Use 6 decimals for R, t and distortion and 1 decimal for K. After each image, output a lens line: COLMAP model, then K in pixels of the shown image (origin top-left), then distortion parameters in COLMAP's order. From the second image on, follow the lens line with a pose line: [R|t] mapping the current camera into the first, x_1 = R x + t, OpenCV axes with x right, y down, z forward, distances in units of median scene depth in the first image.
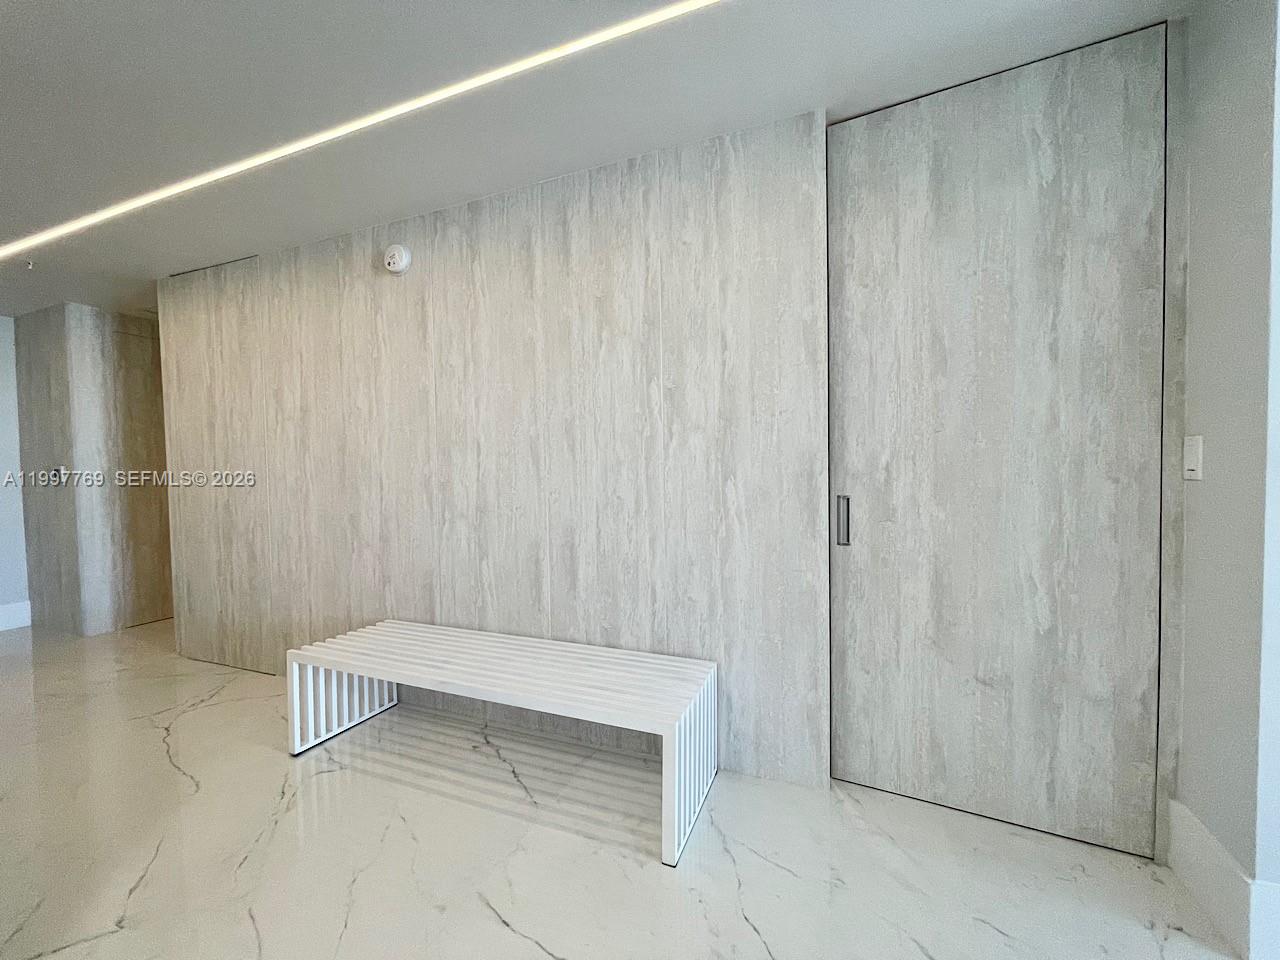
lens RADIAL K [[518.7, 0, 638.2], [0, 518.7, 482.2], [0, 0, 1]] dist [-0.001423, 0.000166]
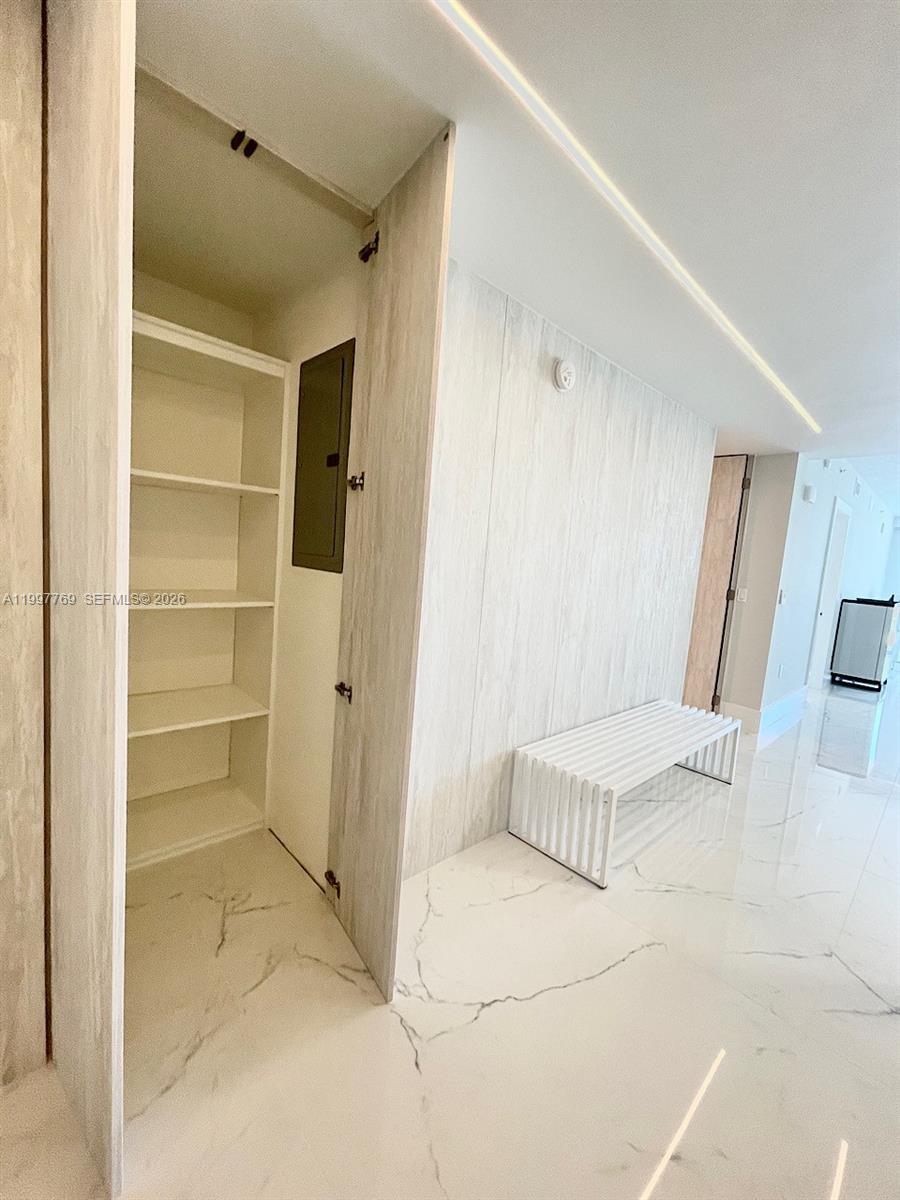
lens RADIAL K [[486.3, 0, 444.8], [0, 486.3, 601.4], [0, 0, 1]] dist [-0.001423, 0.000166]
pose [[0.422324, -0.041784, 0.905481, -1.429030], [-0.062472, 0.995220, 0.075063, -0.072475], [-0.904289, -0.088268, 0.417695, 0.814256]]
